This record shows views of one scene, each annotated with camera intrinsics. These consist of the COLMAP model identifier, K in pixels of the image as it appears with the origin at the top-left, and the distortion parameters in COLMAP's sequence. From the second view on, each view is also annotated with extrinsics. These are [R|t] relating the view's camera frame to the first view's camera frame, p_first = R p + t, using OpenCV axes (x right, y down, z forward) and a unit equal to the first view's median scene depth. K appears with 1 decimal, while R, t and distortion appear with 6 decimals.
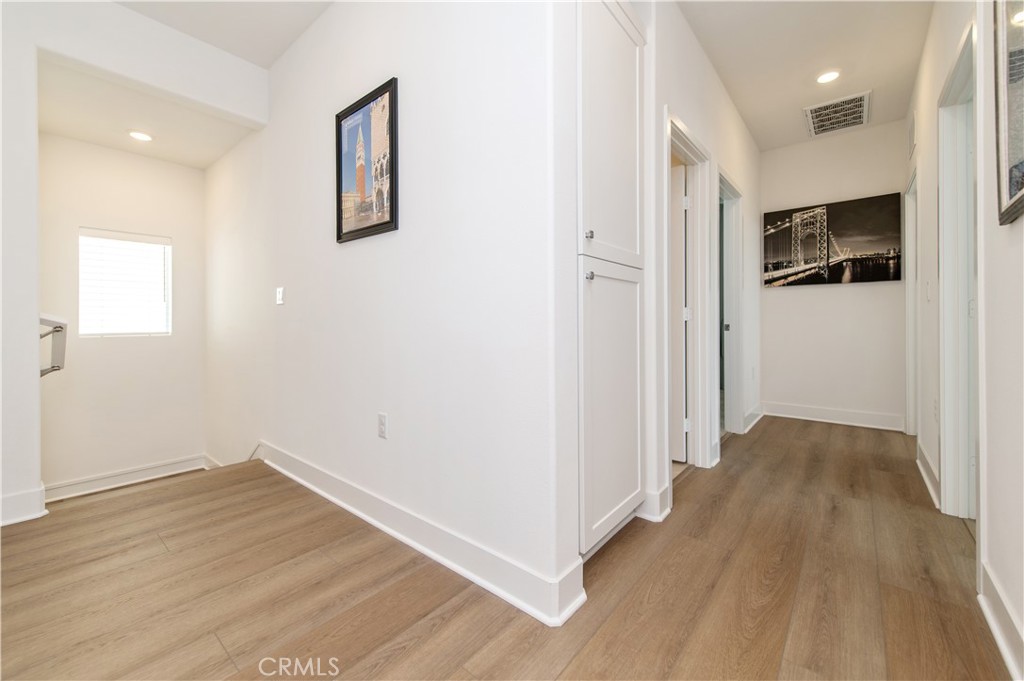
lens RADIAL K [[402.7, 0, 518.6], [0, 402.7, 324.7], [0, 0, 1]] dist [0.009752, -0.000495]
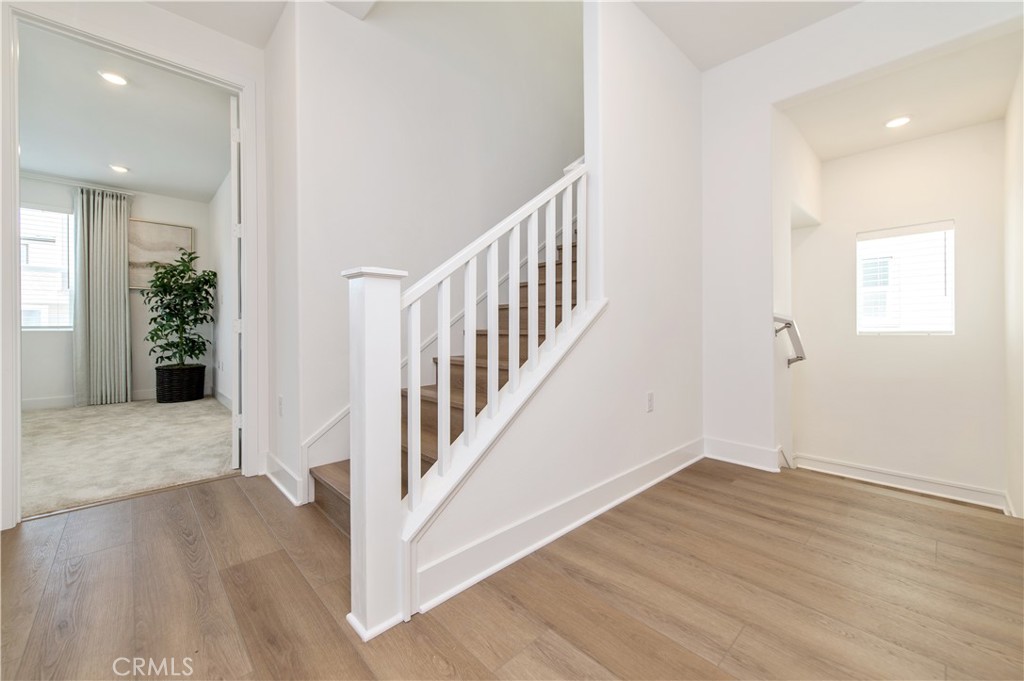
lens RADIAL K [[402.7, 0, 511.7], [0, 402.7, 333.0], [0, 0, 1]] dist [0.009752, -0.000495]
pose [[-0.128139, 0.007462, -0.991728, 0.174037], [0.002949, 0.999970, 0.007143, 0.021742], [0.991752, -0.002009, -0.128157, 0.327978]]
